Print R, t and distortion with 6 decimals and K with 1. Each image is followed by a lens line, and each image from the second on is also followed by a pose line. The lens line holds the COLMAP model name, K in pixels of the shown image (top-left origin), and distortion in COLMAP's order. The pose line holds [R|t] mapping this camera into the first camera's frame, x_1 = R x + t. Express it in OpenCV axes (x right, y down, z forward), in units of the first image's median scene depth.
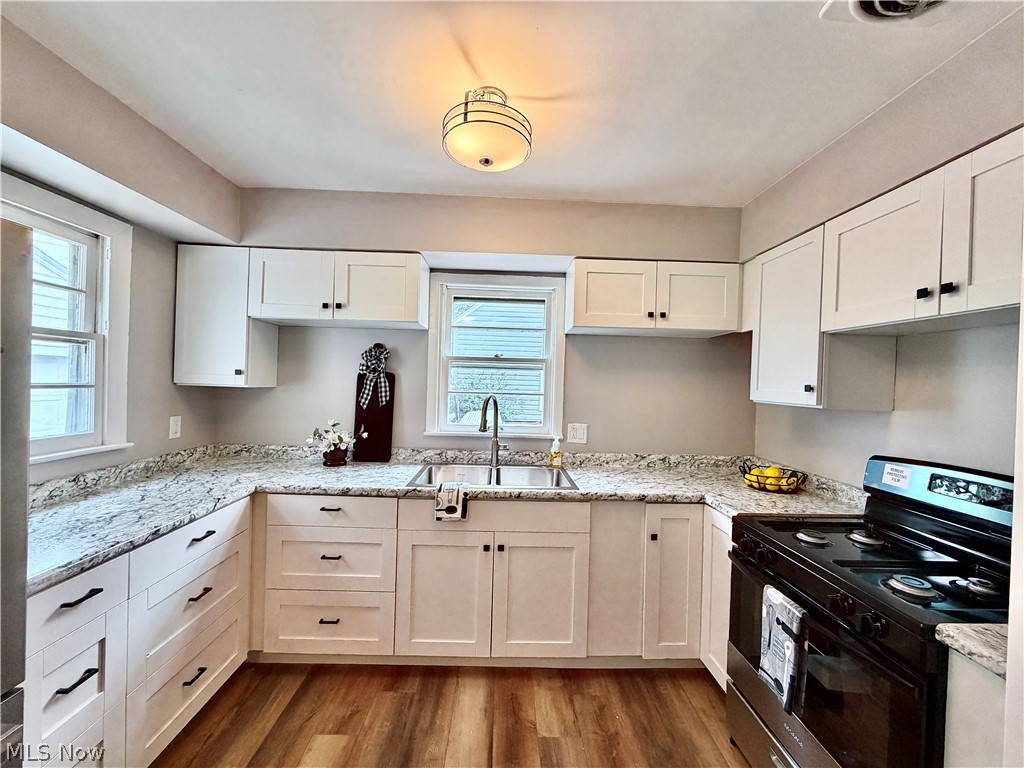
lens RADIAL K [[407.5, 0, 511.4], [0, 407.5, 384.4], [0, 0, 1]] dist [-0.000376, 0.000112]
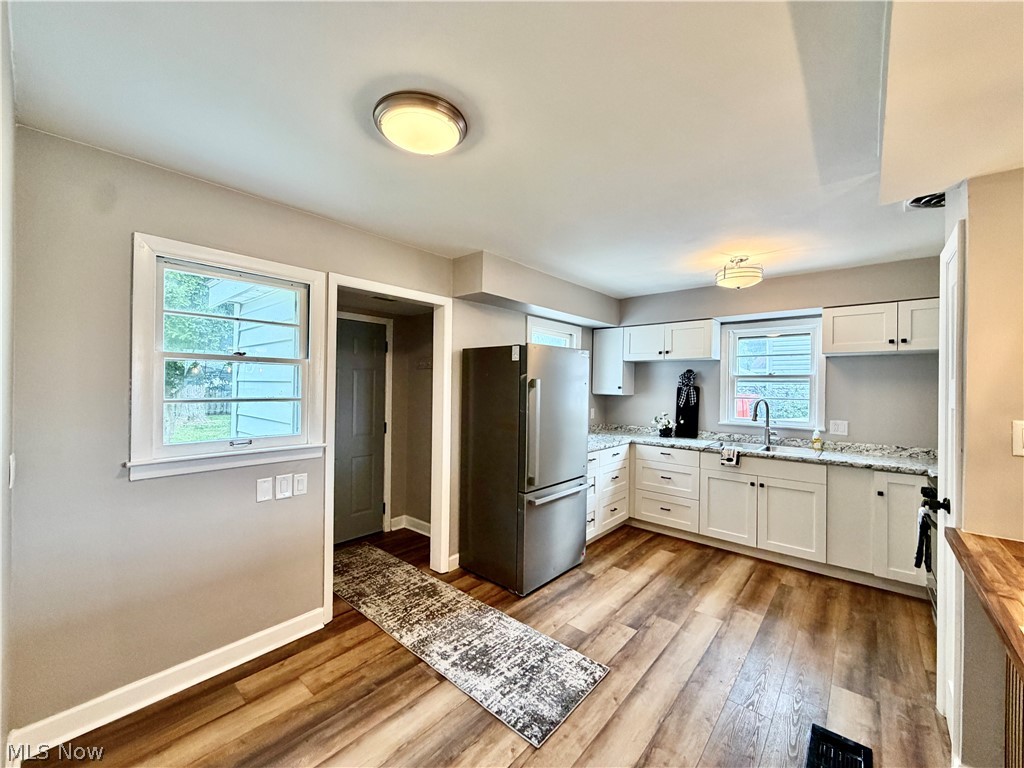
lens RADIAL K [[407.5, 0, 511.0], [0, 407.5, 385.1], [0, 0, 1]] dist [-0.000376, 0.000112]
pose [[0.739418, -0.019963, -0.672950, 0.366148], [0.002776, 0.999642, -0.026604, 0.012556], [0.673241, 0.017804, 0.739209, -1.037250]]
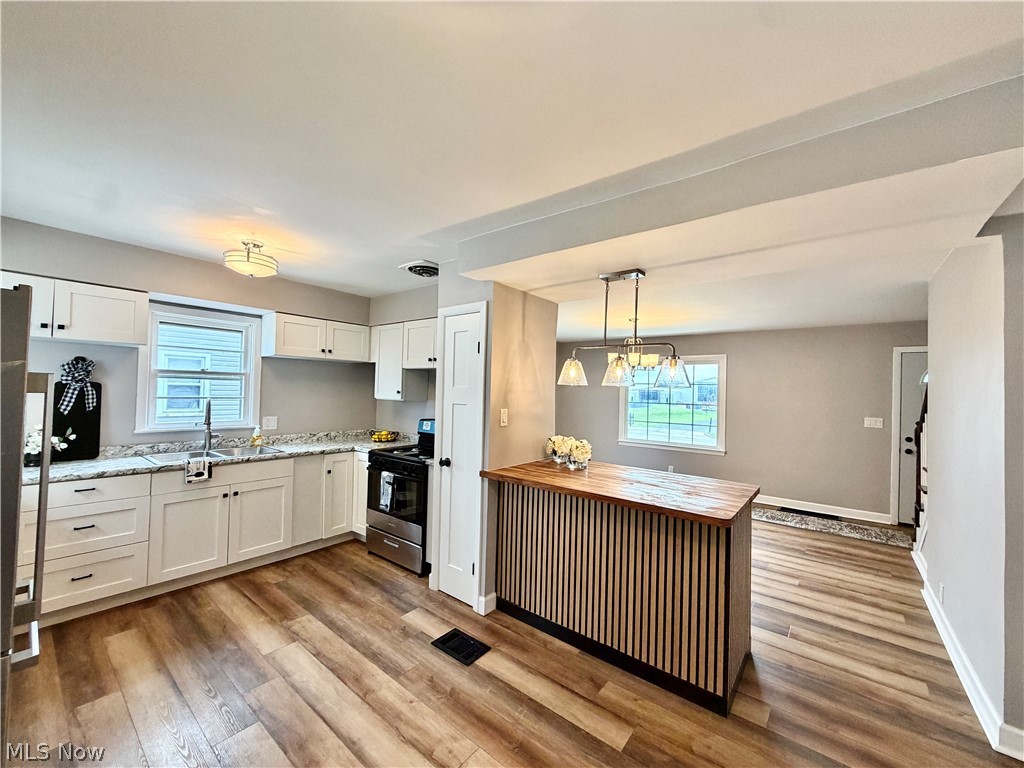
lens RADIAL K [[407.5, 0, 510.3], [0, 407.5, 384.8], [0, 0, 1]] dist [-0.000376, 0.000112]
pose [[0.646042, -0.000256, 0.763302, -0.552857], [-0.000321, 1.000000, 0.000607, -0.029486], [-0.763301, -0.000637, 0.646042, -0.866285]]
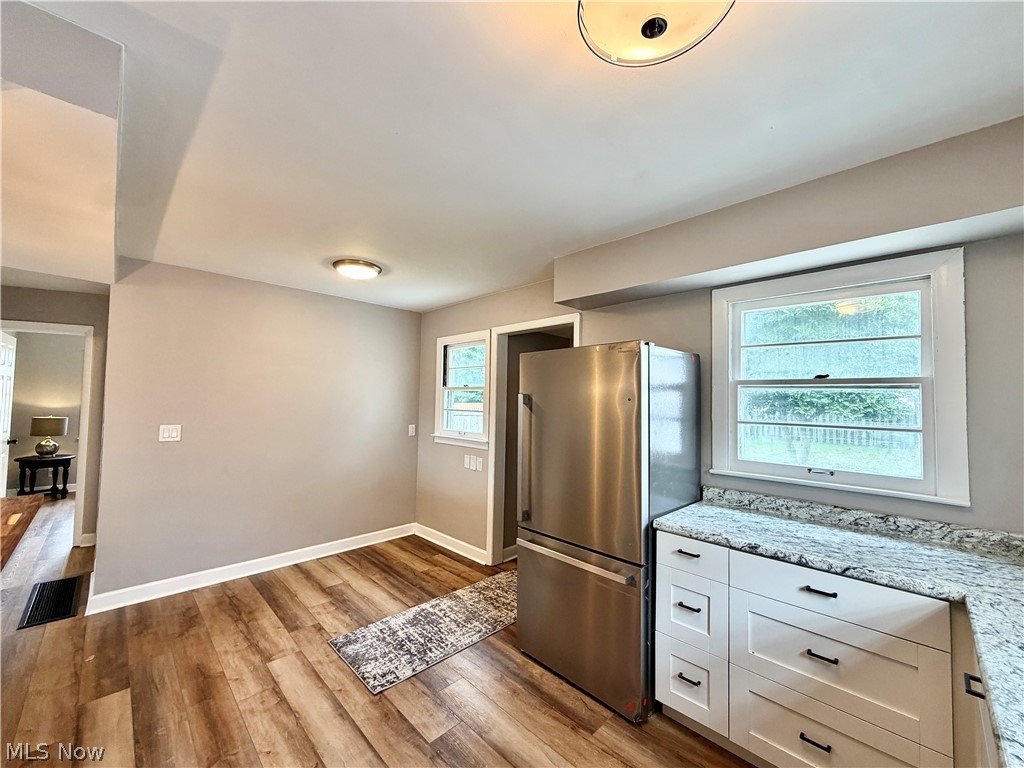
lens RADIAL K [[407.5, 0, 510.0], [0, 407.5, 382.4], [0, 0, 1]] dist [-0.000376, 0.000112]
pose [[-0.726421, -0.073134, -0.683347, 0.334532], [-0.045912, 0.997265, -0.057924, -0.009458], [0.685714, -0.010703, -0.727792, 0.965343]]
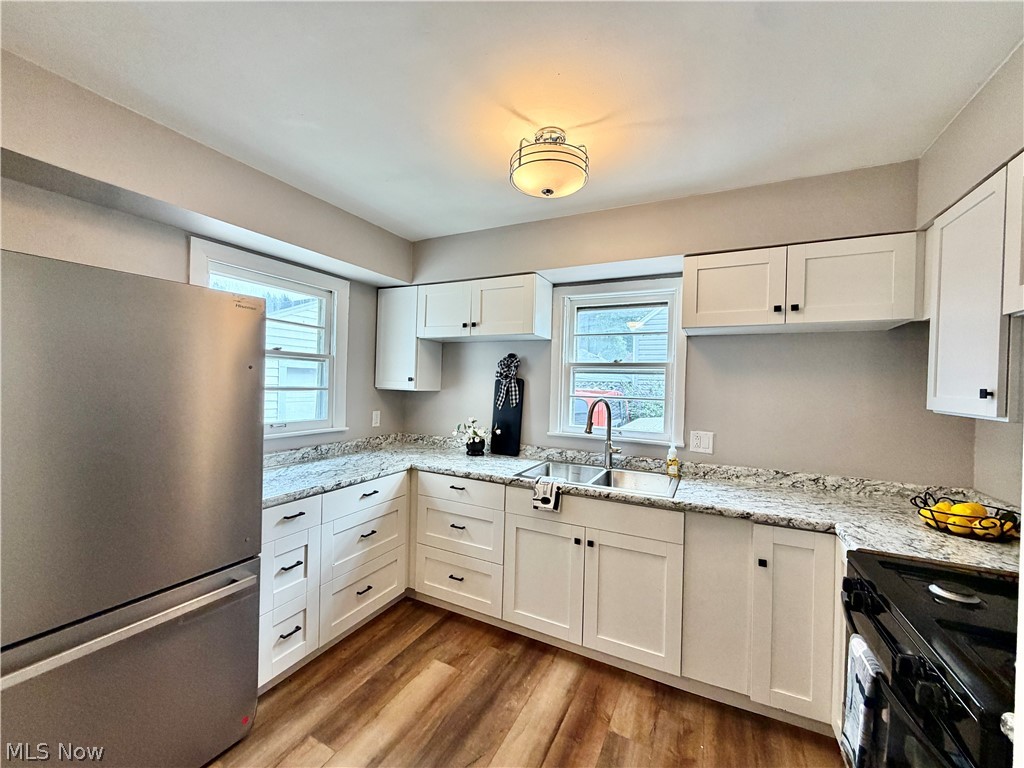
lens RADIAL K [[407.5, 0, 512.1], [0, 407.5, 384.8], [0, 0, 1]] dist [-0.000376, 0.000112]
pose [[0.883755, -0.002959, -0.467941, 0.288612], [-0.004534, 0.999879, -0.014887, 0.007505], [0.467929, 0.015278, 0.883634, -0.032327]]
